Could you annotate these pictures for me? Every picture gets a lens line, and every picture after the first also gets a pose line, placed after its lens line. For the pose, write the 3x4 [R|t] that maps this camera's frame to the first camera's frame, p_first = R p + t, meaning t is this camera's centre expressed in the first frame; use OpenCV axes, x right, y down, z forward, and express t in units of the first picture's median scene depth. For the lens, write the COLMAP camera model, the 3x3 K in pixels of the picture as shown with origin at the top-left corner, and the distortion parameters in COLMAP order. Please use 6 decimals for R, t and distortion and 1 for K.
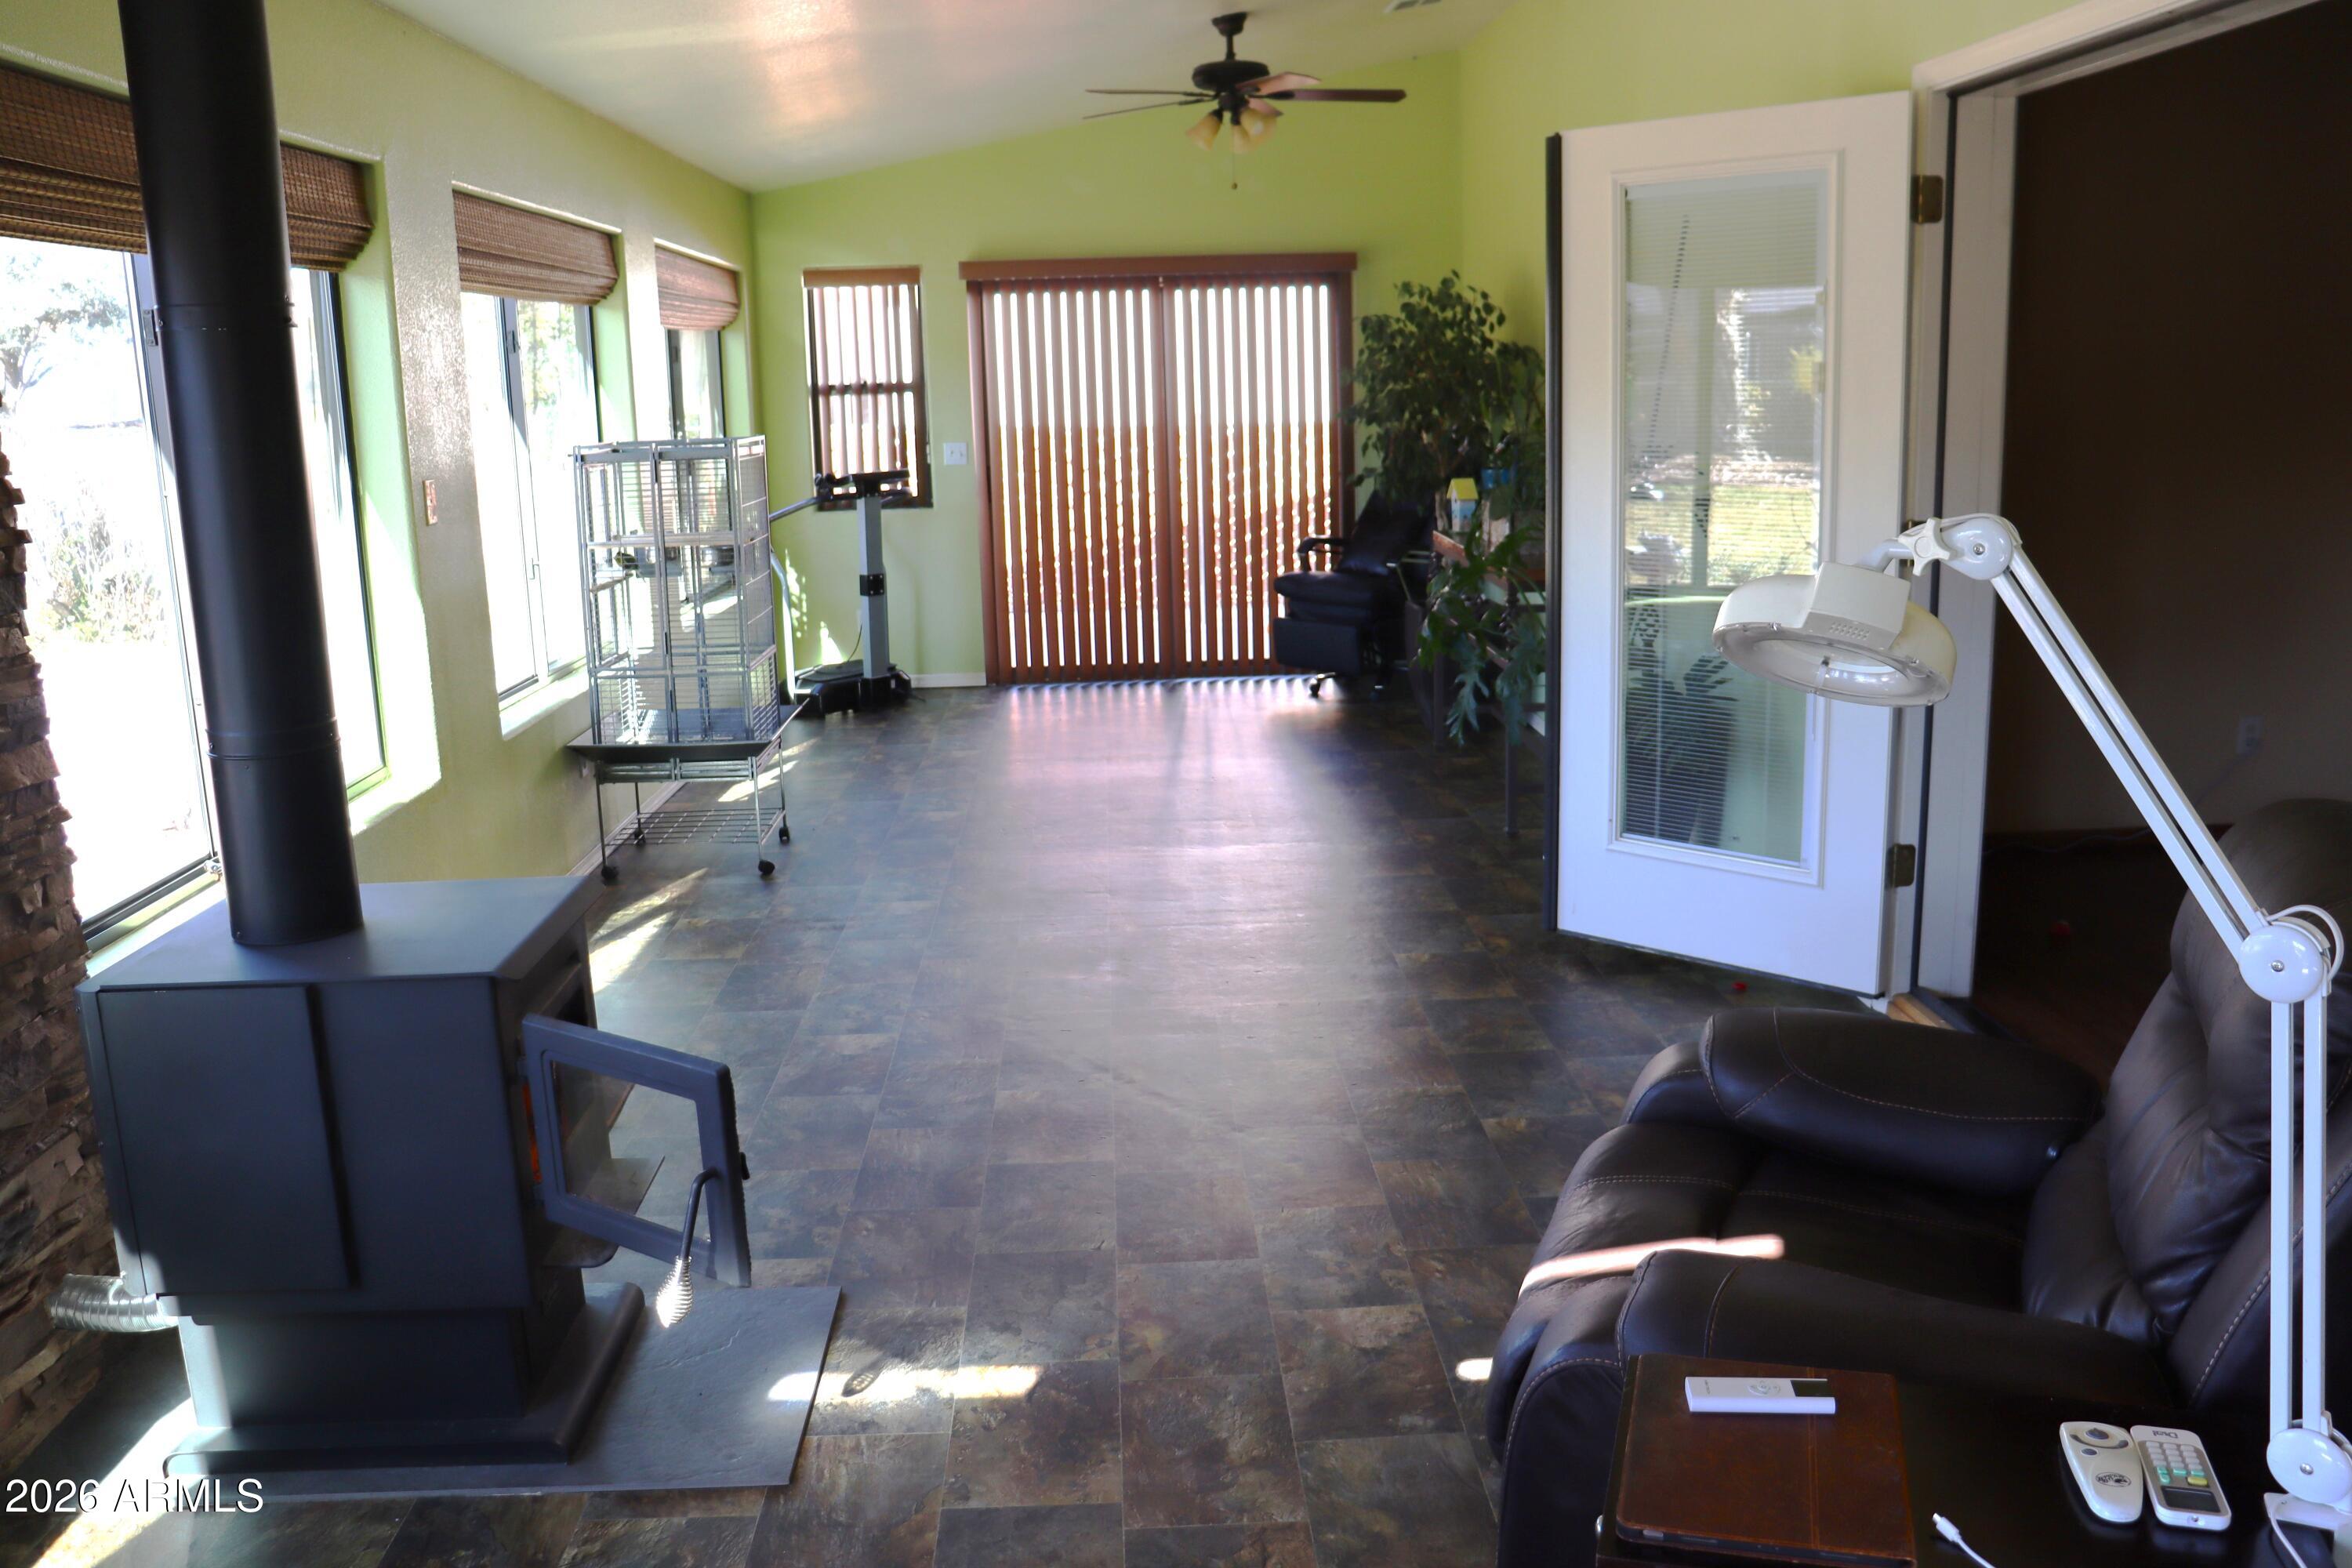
lens RADIAL K [[1972.4, 0, 1195.5], [0, 1972.4, 786.8], [0, 0, 1]] dist [-0.174322, 0.166264]
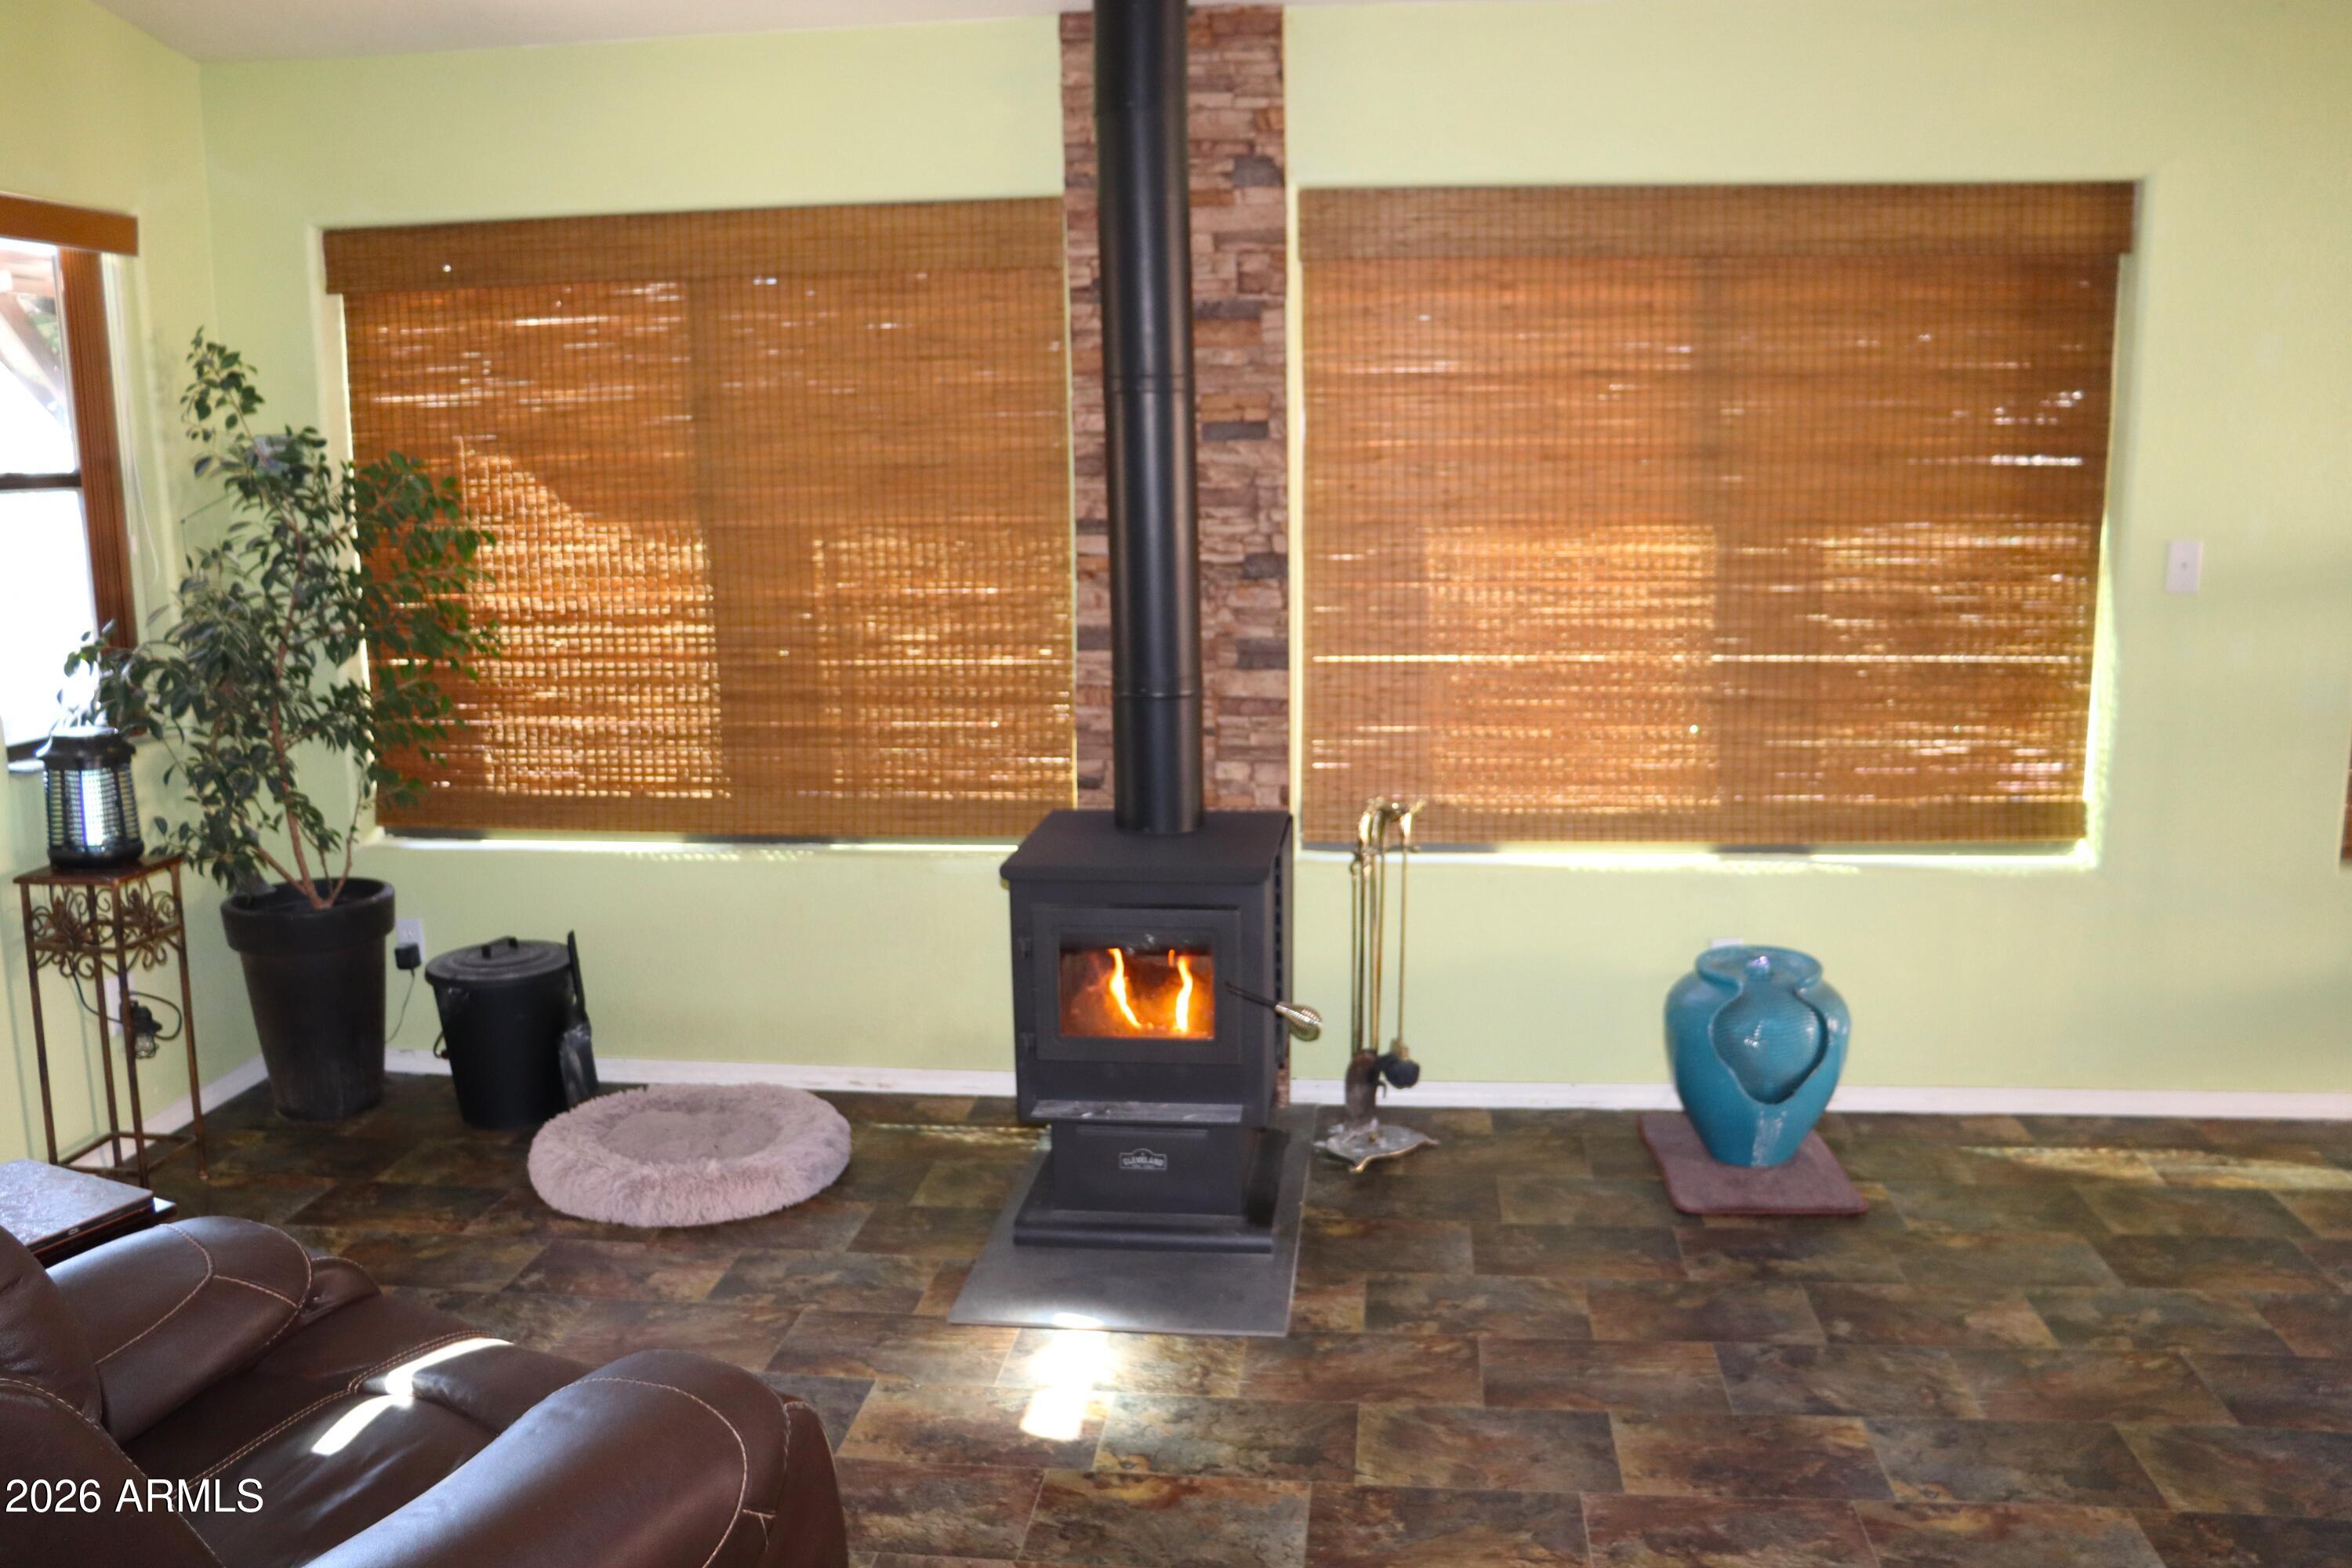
lens RADIAL K [[1972.4, 0, 1195.5], [0, 1972.4, 786.8], [0, 0, 1]] dist [-0.174322, 0.166264]
pose [[-0.153783, 0.200336, -0.967583, 0.719468], [-0.196394, 0.953497, 0.228633, -0.228108], [0.968390, 0.225188, -0.107287, 0.958296]]
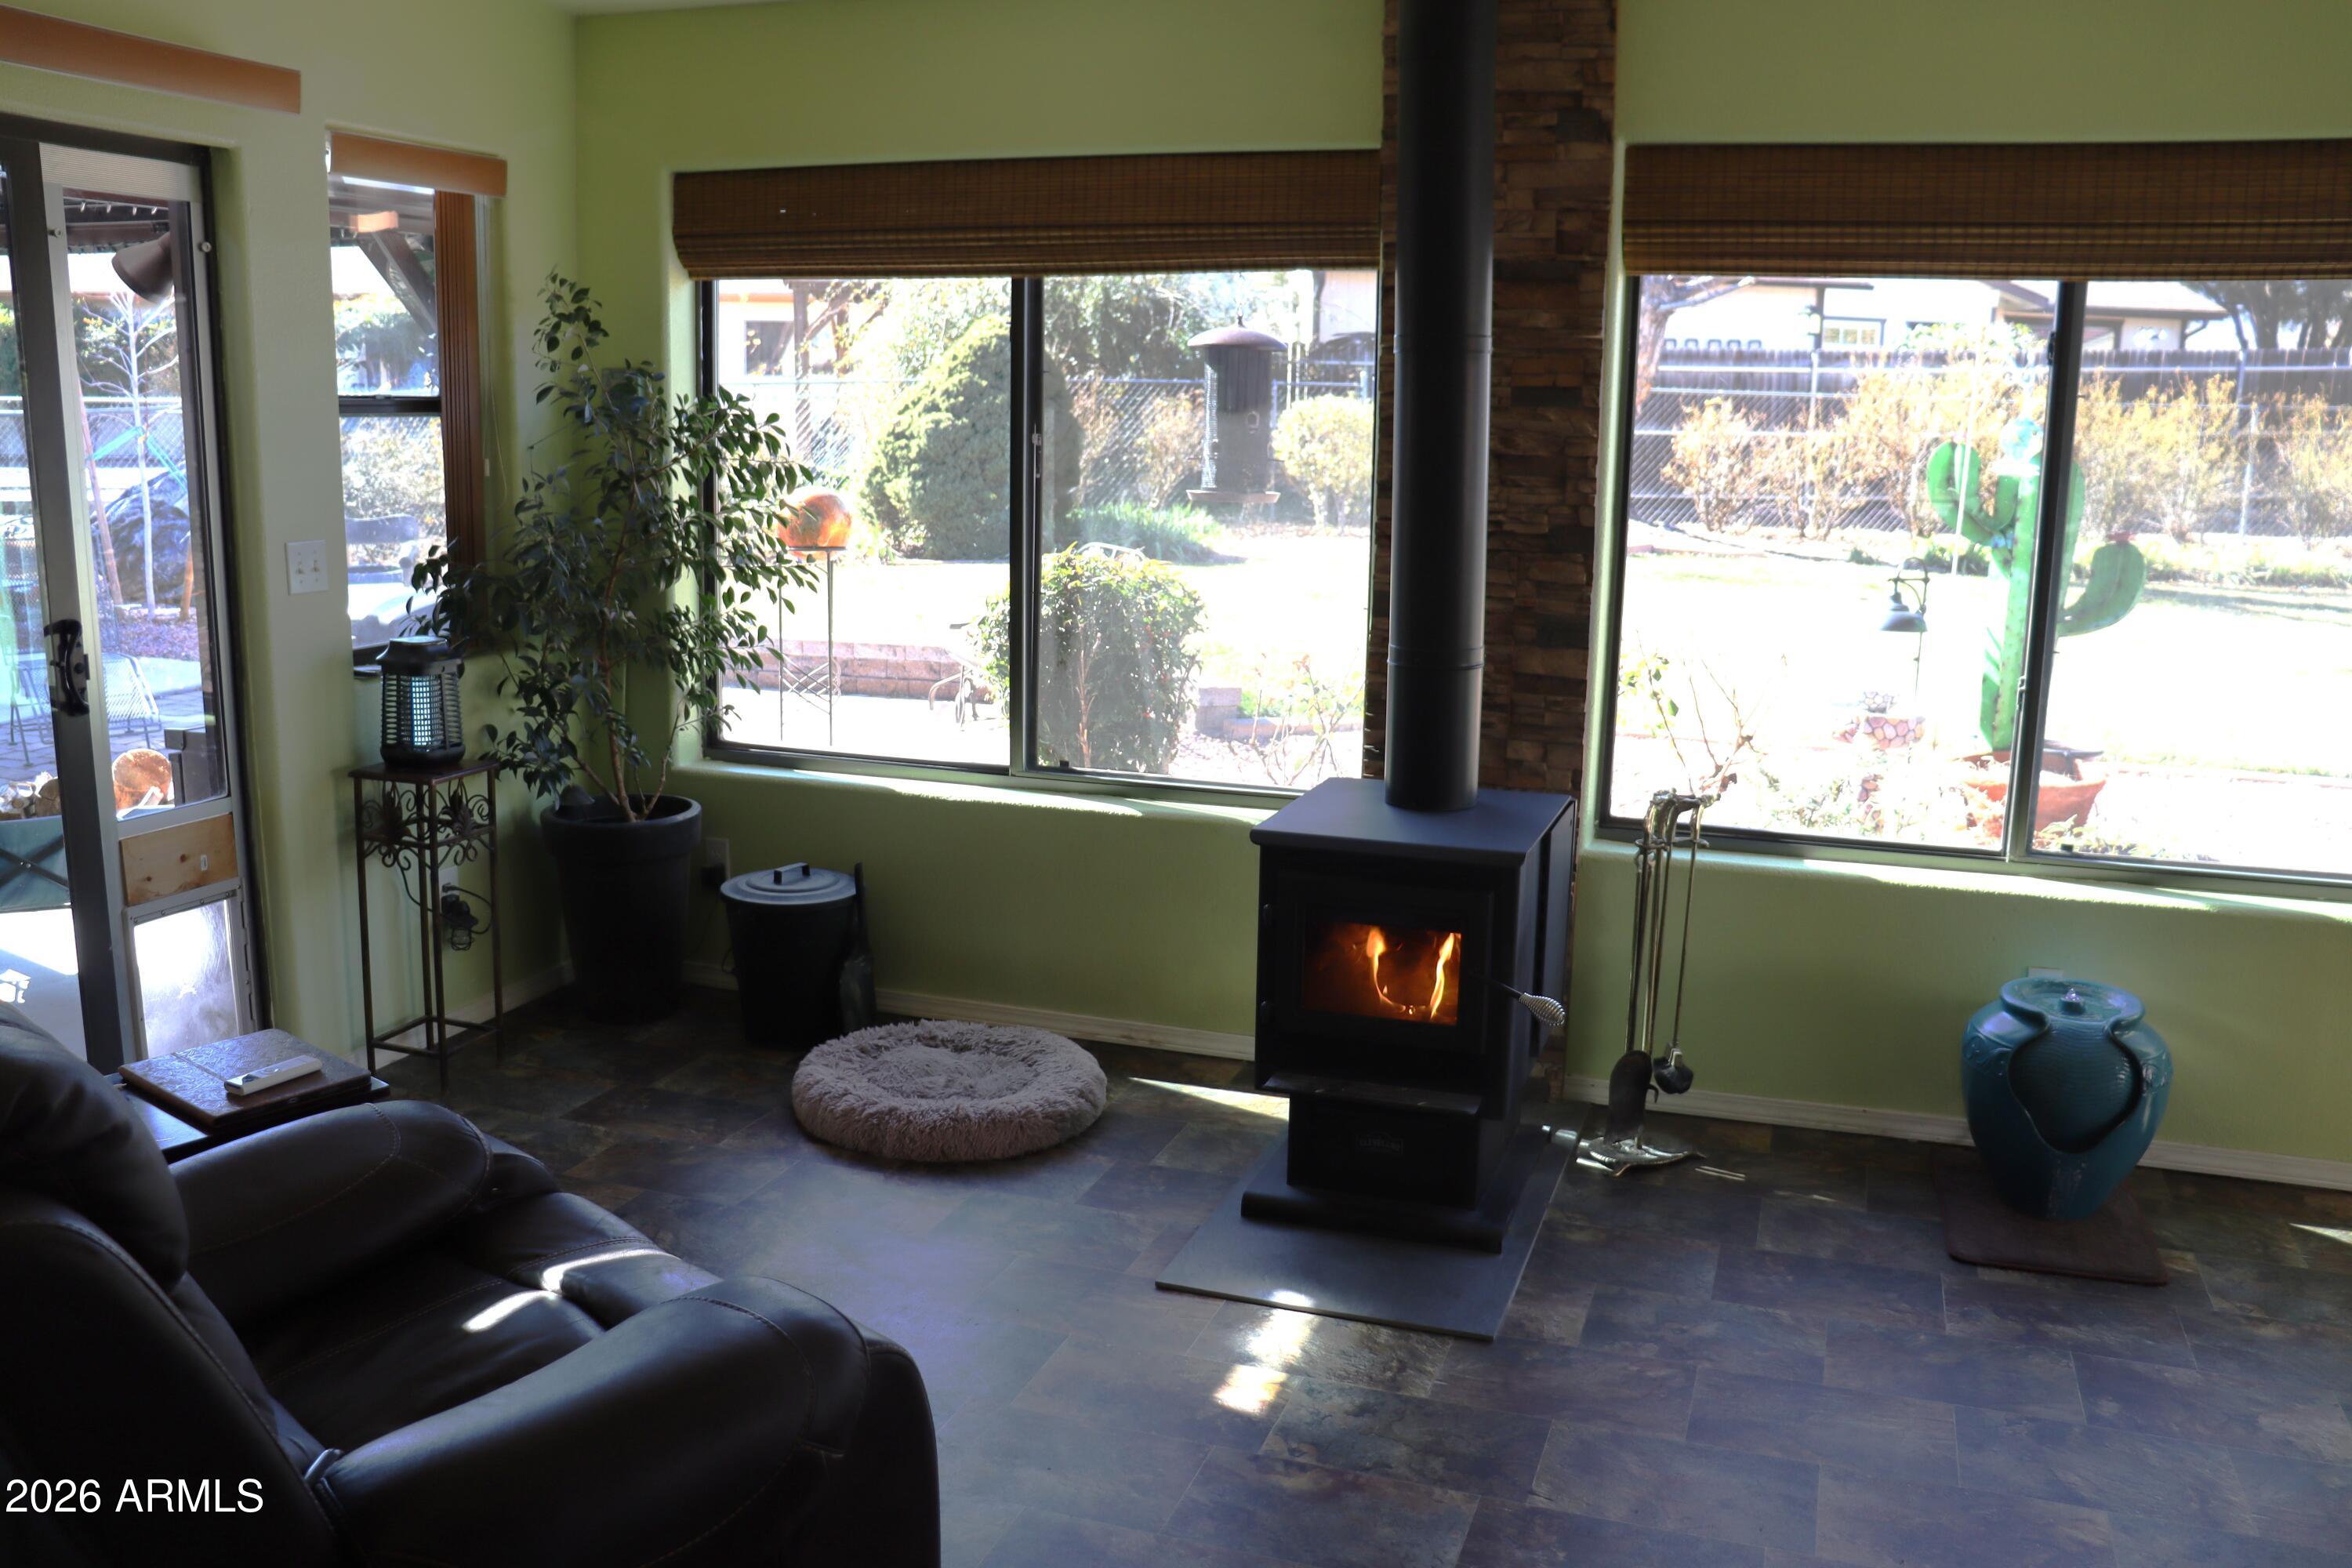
lens RADIAL K [[1972.4, 0, 1195.5], [0, 1972.4, 786.8], [0, 0, 1]] dist [-0.174322, 0.166264]
pose [[-0.369140, 0.194526, -0.908788, 0.670939], [-0.208715, 0.935520, 0.285026, -0.235167], [0.905634, 0.294892, -0.304737, 1.034608]]
